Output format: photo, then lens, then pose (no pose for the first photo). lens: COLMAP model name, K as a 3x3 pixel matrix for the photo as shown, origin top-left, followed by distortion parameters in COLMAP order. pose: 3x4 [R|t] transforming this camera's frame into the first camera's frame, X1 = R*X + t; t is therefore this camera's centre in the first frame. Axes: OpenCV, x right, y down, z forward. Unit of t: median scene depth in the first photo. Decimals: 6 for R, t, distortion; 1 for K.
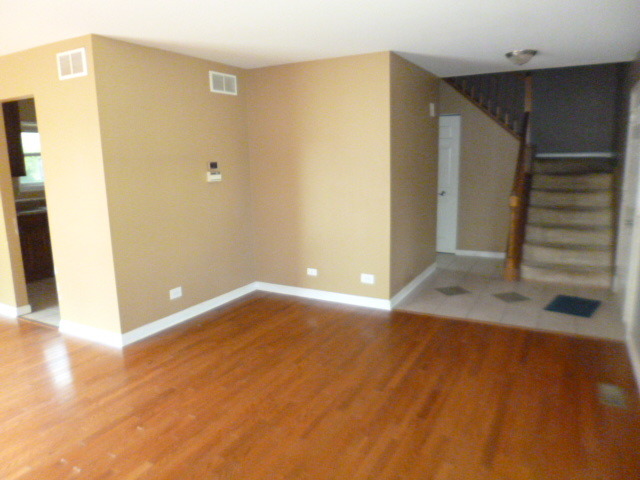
lens RADIAL K [[459.7, 0, 317.0], [0, 459.7, 240.3], [0, 0, 1]] dist [-0.043140, -0.003139]
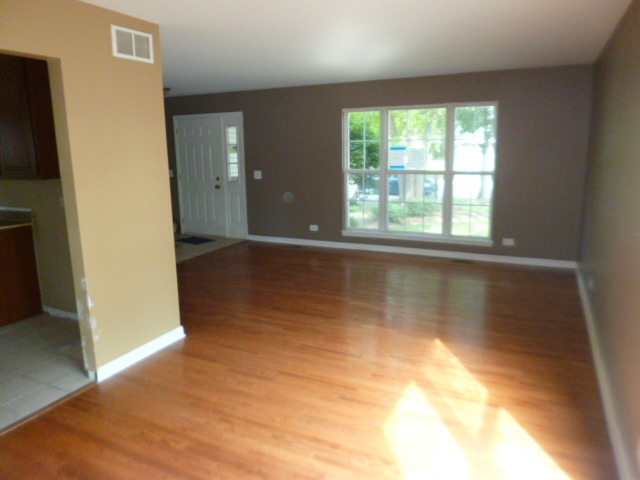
lens RADIAL K [[452.3, 0, 298.7], [0, 452.3, 241.9], [0, 0, 1]] dist [-0.031730, 0.000946]
pose [[-0.012894, -0.170369, 0.985296, -1.451235], [0.211615, 0.962593, 0.169213, -0.088842], [-0.977268, 0.210686, 0.023641, 0.712727]]
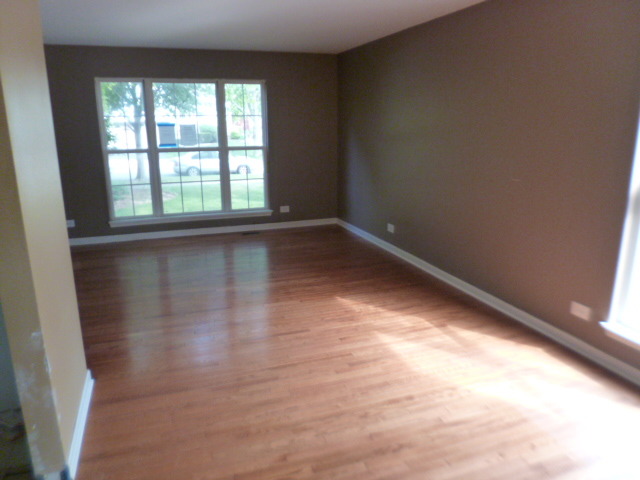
lens RADIAL K [[459.7, 0, 317.0], [0, 459.7, 240.3], [0, 0, 1]] dist [-0.043140, -0.003139]
pose [[-0.733265, -0.135876, 0.666228, -1.202807], [0.157634, 0.919164, 0.360957, -0.192600], [-0.661418, 0.369697, -0.652572, 1.206519]]
